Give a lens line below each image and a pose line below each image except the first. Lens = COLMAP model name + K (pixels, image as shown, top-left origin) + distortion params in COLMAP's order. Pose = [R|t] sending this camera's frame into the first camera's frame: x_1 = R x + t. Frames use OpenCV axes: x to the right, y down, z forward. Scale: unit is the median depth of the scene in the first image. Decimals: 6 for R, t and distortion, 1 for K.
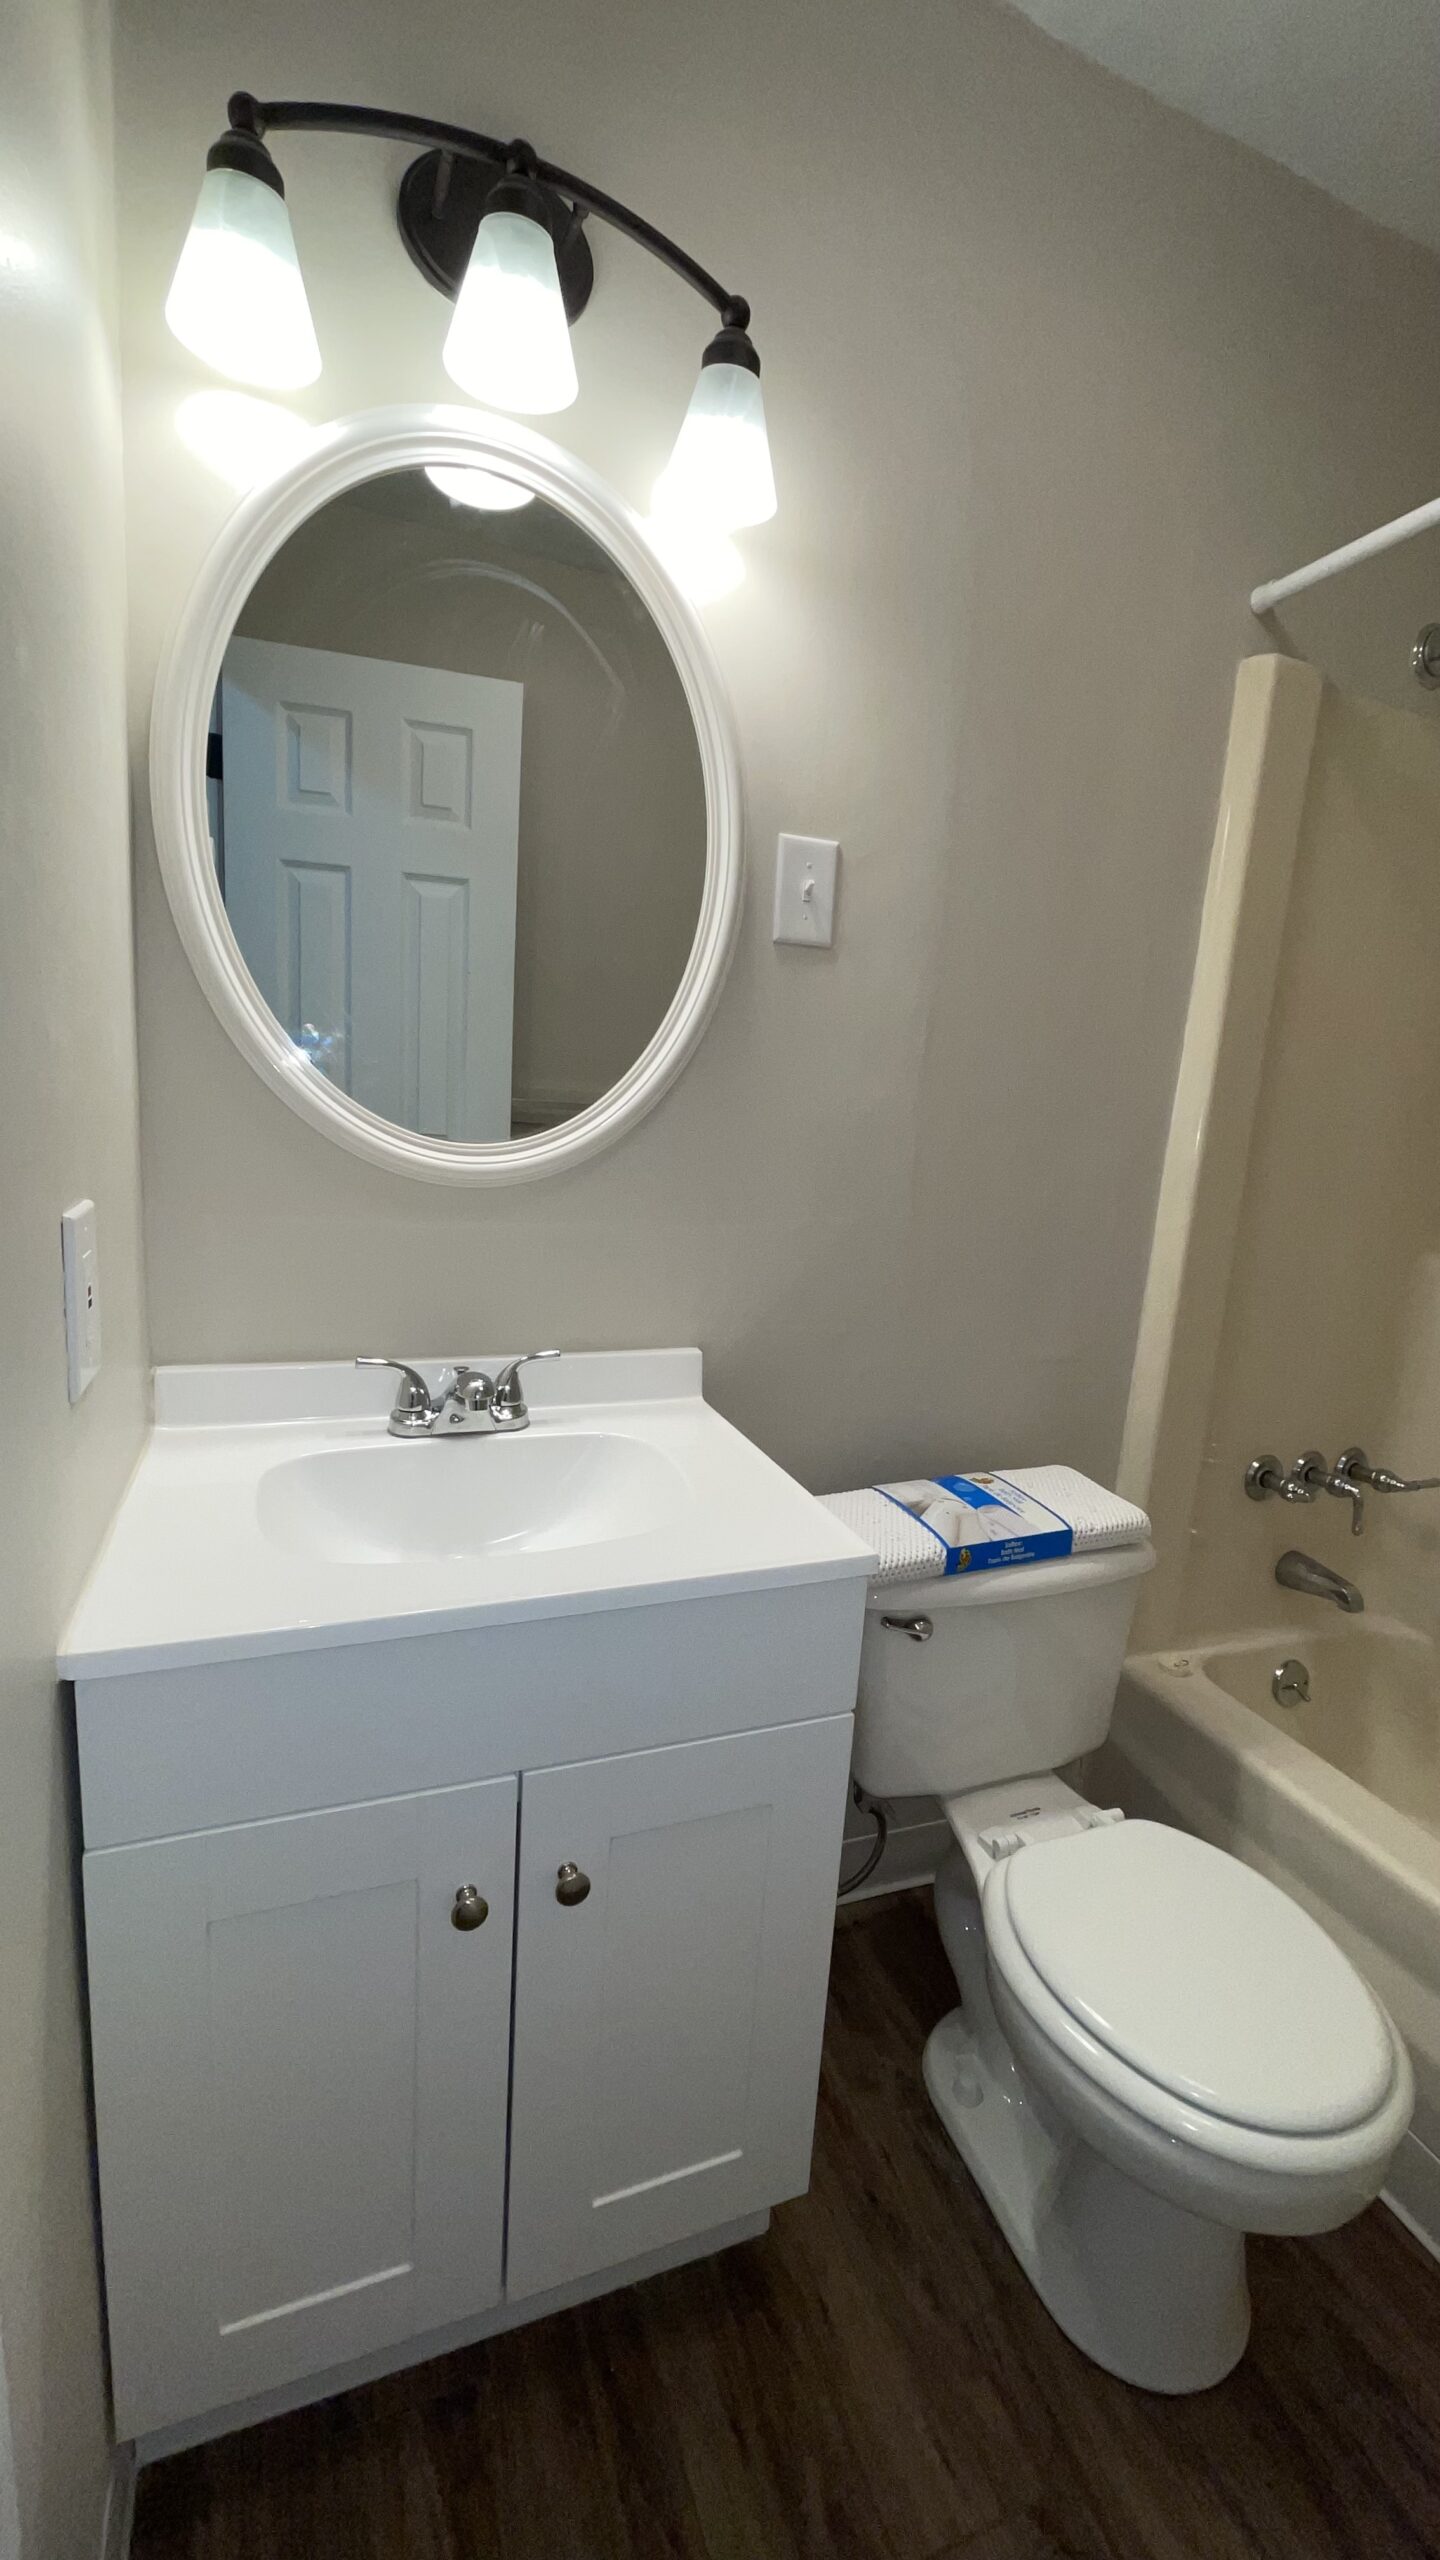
lens RADIAL K [[1030.7, 0, 783.3], [0, 1030.7, 1273.9], [0, 0, 1]] dist [0.001103, 0.001870]
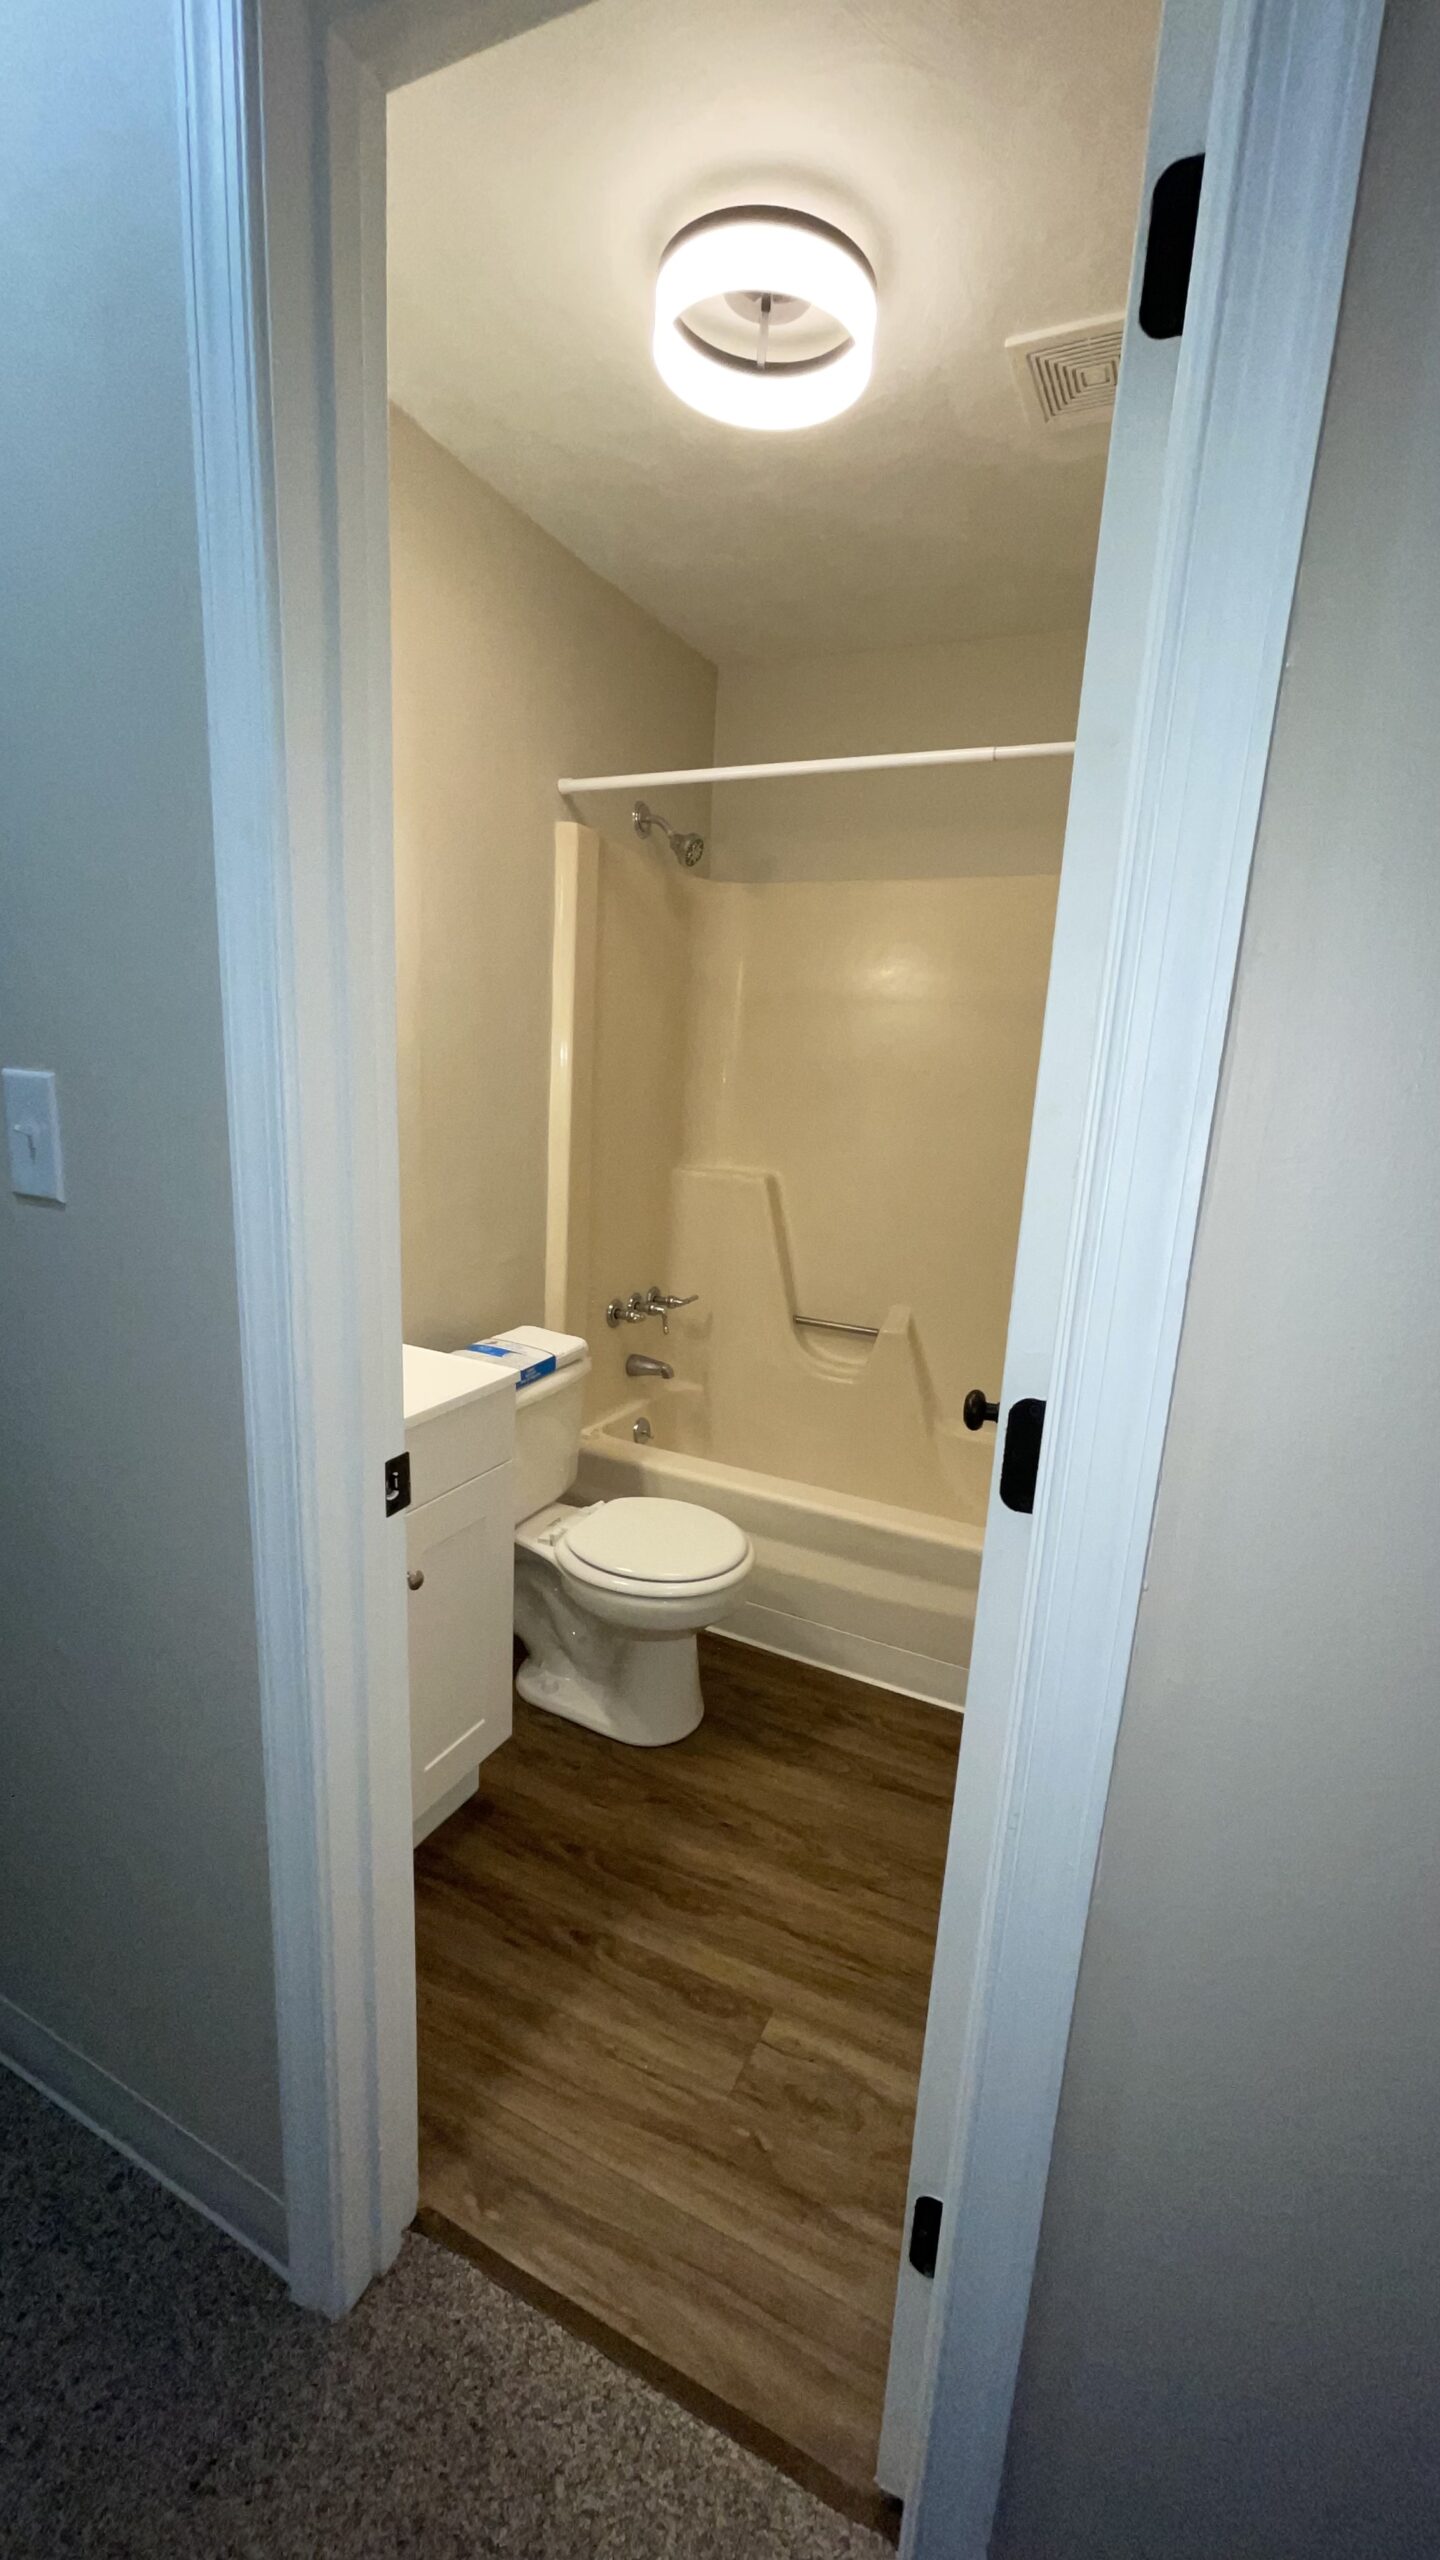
lens RADIAL K [[1030.7, 0, 719.9], [0, 1030.7, 1278.1], [0, 0, 1]] dist [0.001103, 0.001870]
pose [[0.758793, -0.173411, 0.627823, -0.473953], [0.117590, 0.984540, 0.129819, -0.057718], [-0.640629, -0.024680, 0.767454, -0.407693]]
